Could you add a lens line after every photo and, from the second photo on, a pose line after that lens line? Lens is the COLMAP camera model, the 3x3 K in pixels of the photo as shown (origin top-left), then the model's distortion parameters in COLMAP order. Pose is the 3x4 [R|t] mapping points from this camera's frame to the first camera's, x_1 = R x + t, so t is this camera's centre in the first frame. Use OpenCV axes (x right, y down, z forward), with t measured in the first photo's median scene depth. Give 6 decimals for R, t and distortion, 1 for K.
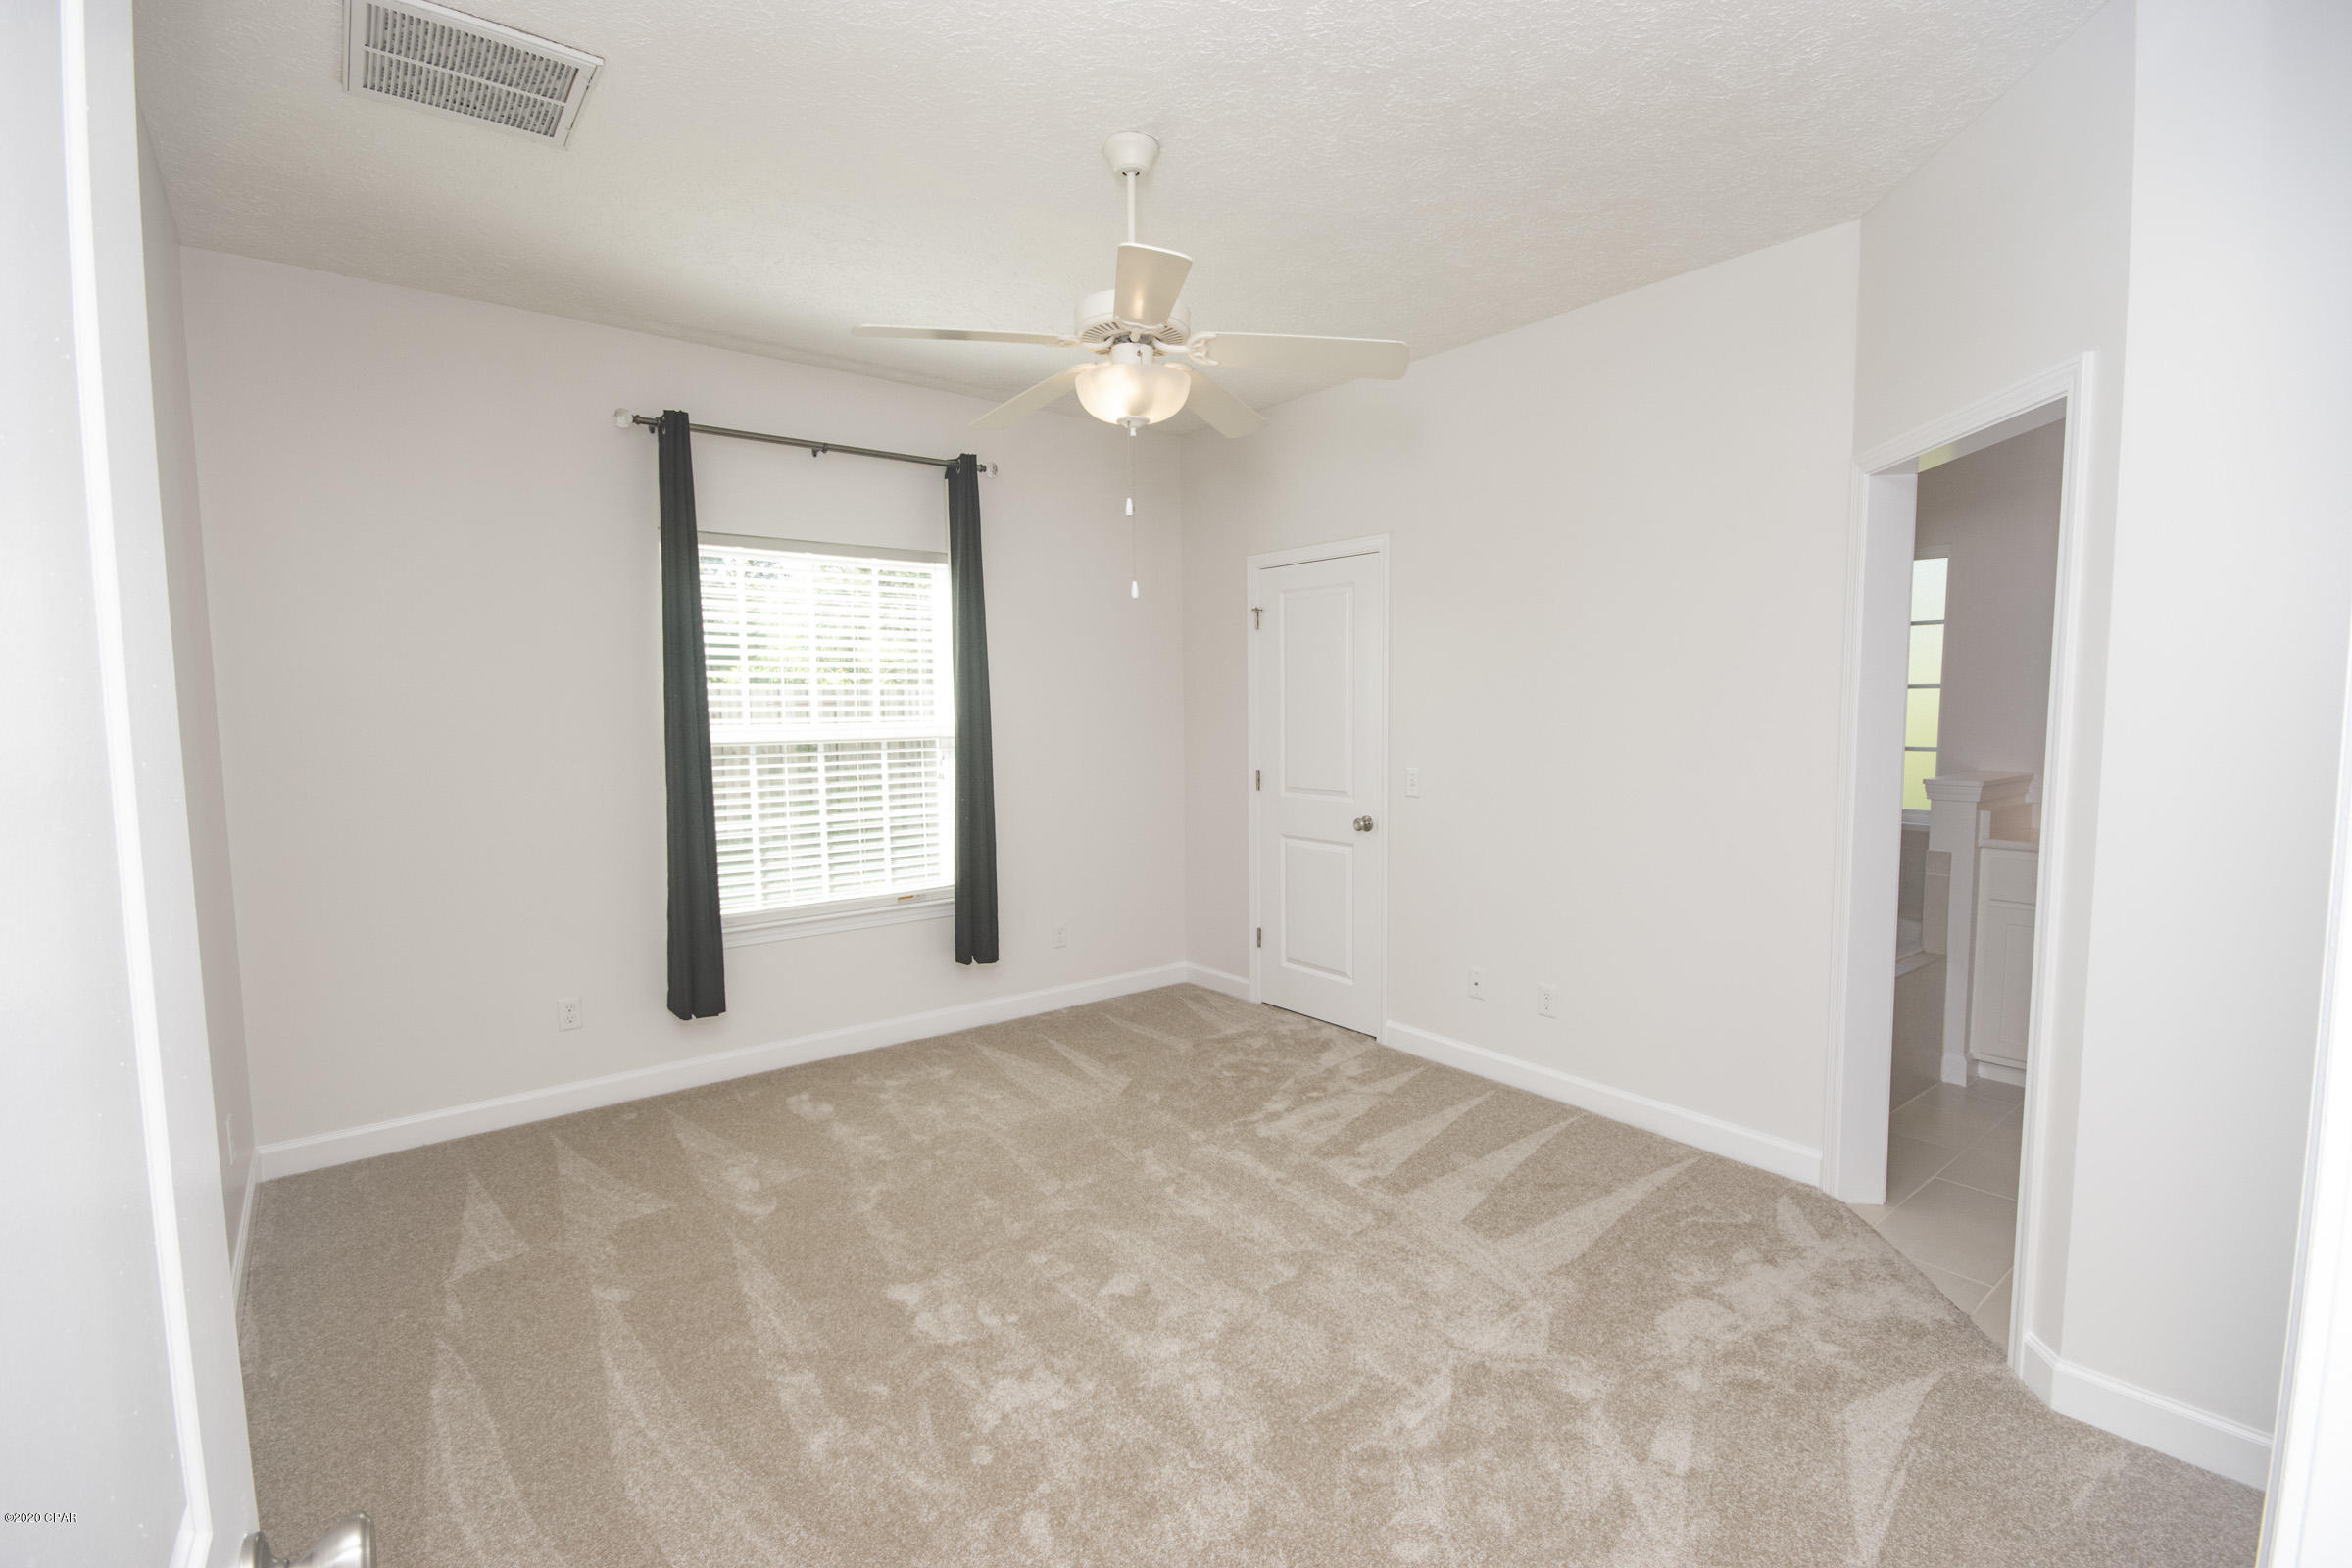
lens RADIAL K [[1036.8, 0, 1167.2], [0, 1036.8, 791.4], [0, 0, 1]] dist [-0.001895, -0.000447]
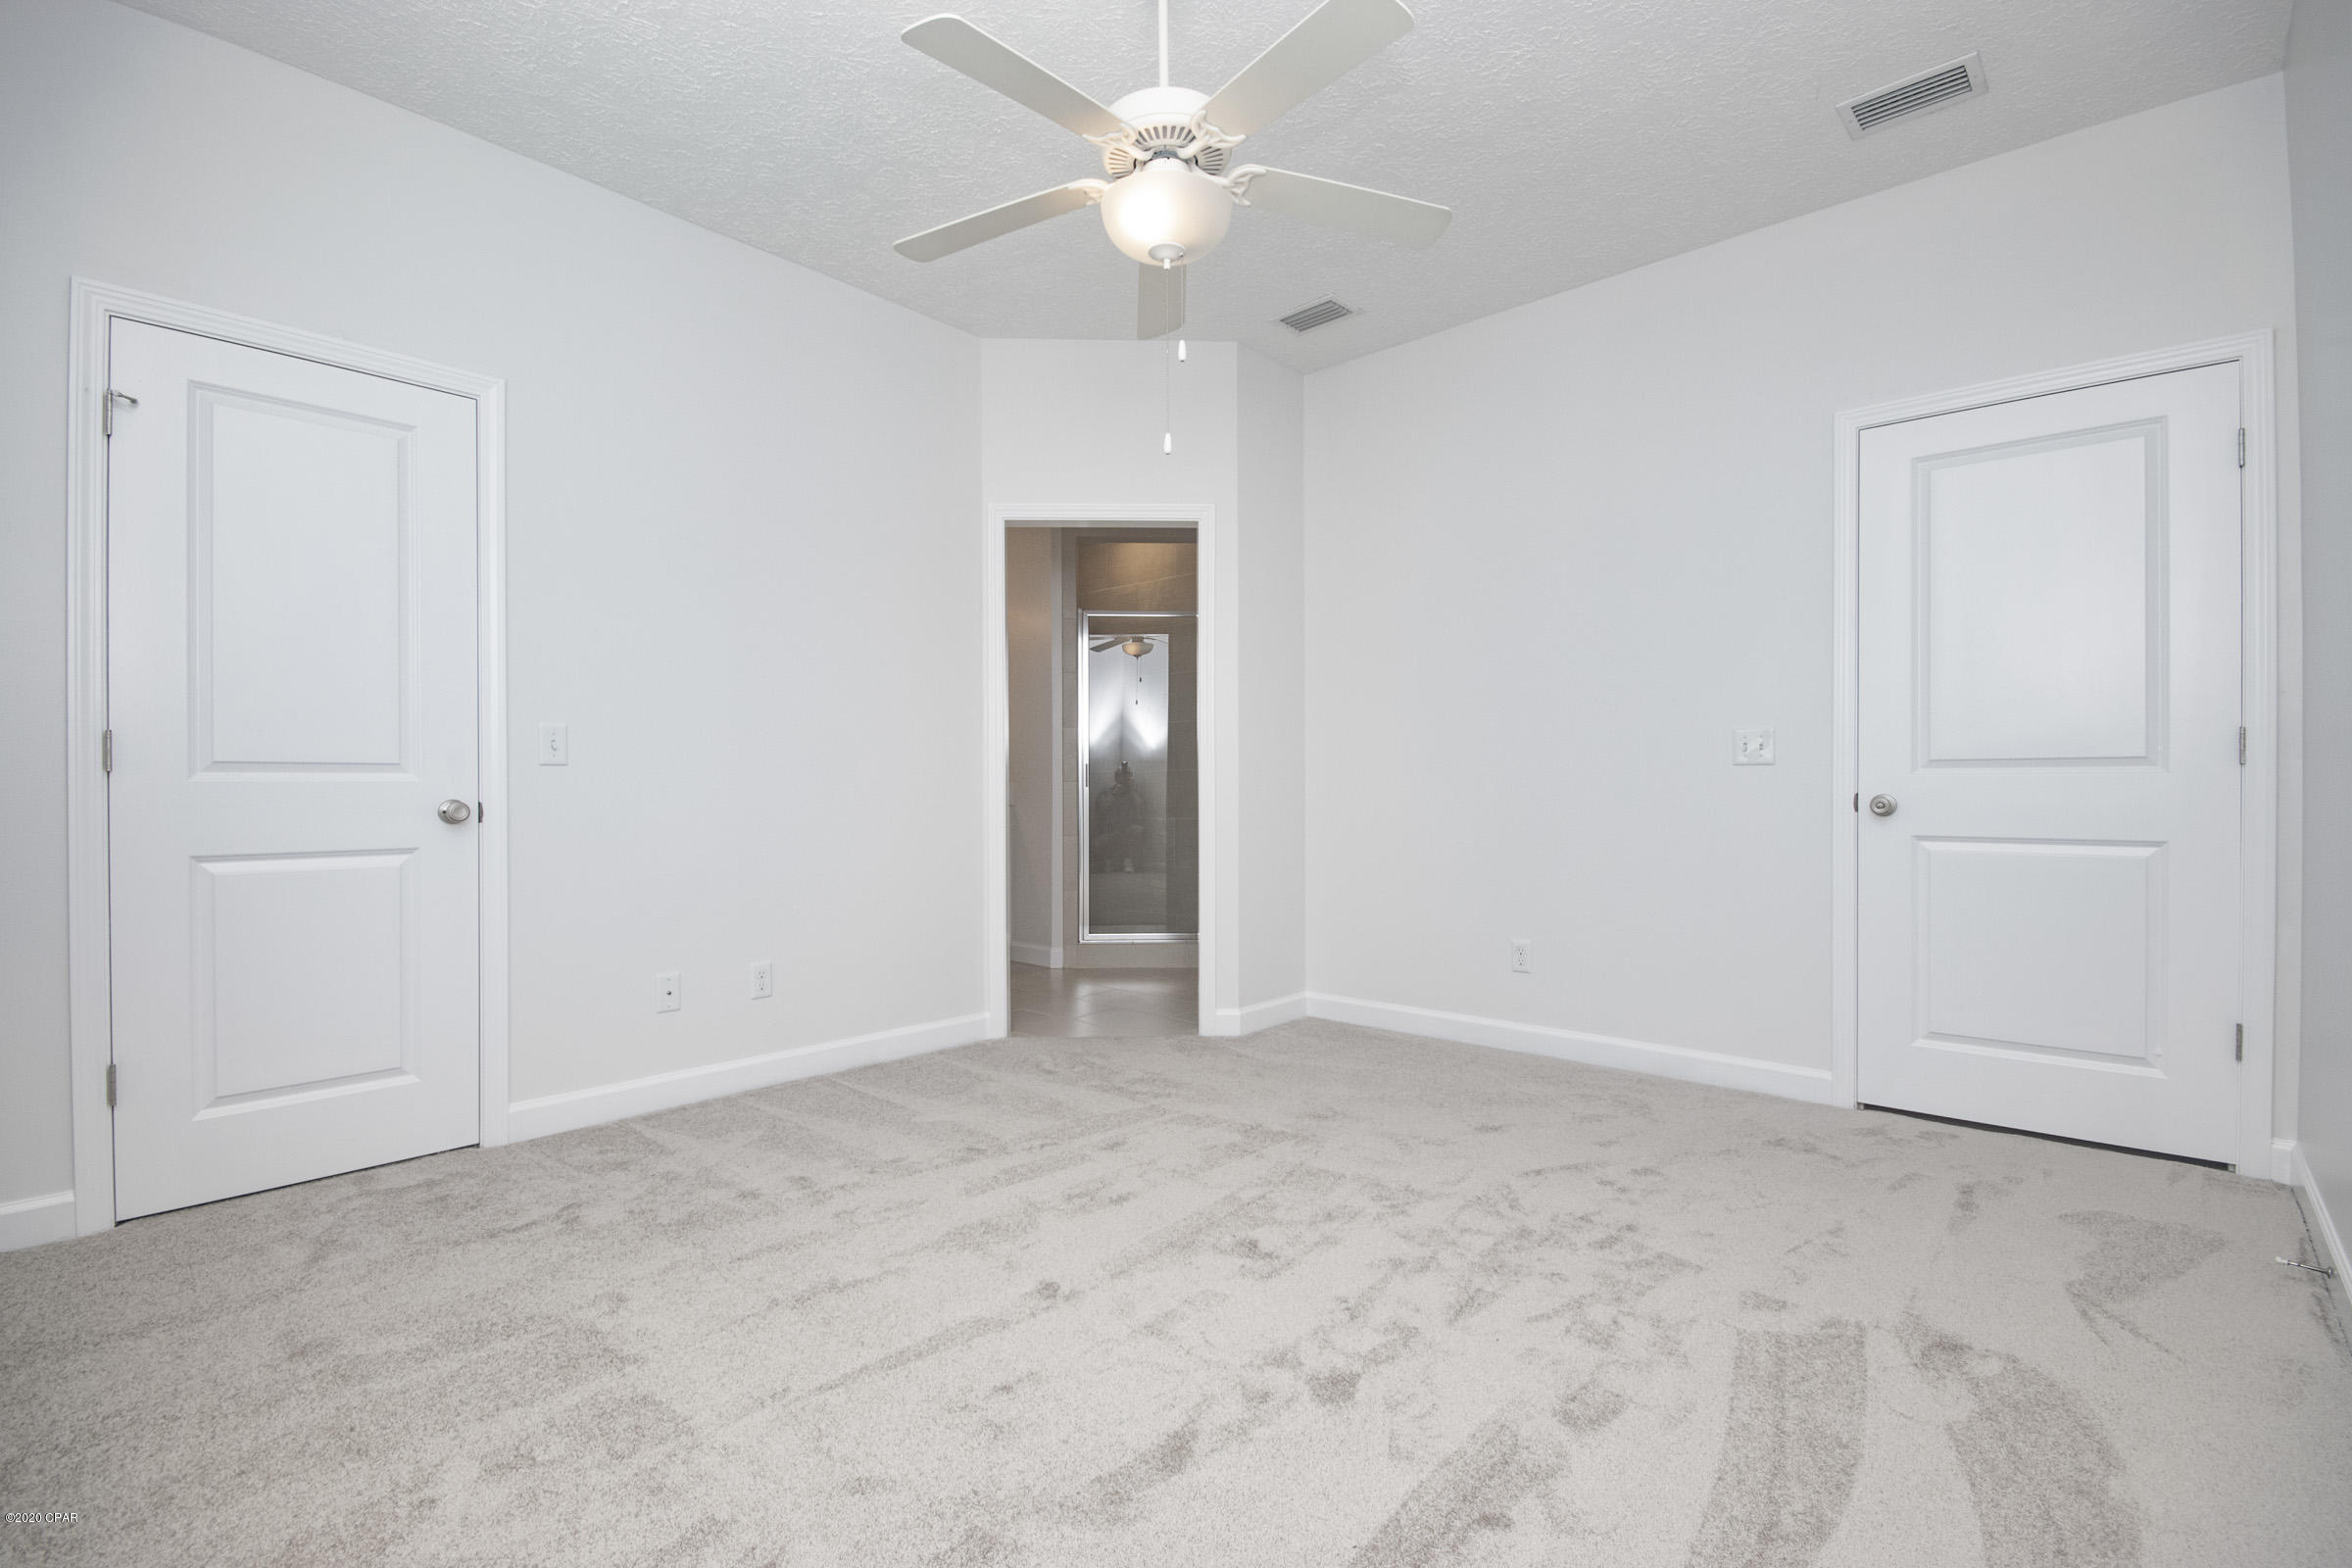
lens RADIAL K [[1083.1, 0, 1176.0], [0, 1083.1, 784.0], [0, 0, 1]] dist [0.000039, 0.000012]
pose [[-0.155706, 0.010042, 0.987752, -0.535103], [0.088740, 0.996047, 0.003862, 0.051209], [-0.983809, 0.088255, -0.155981, 0.663054]]
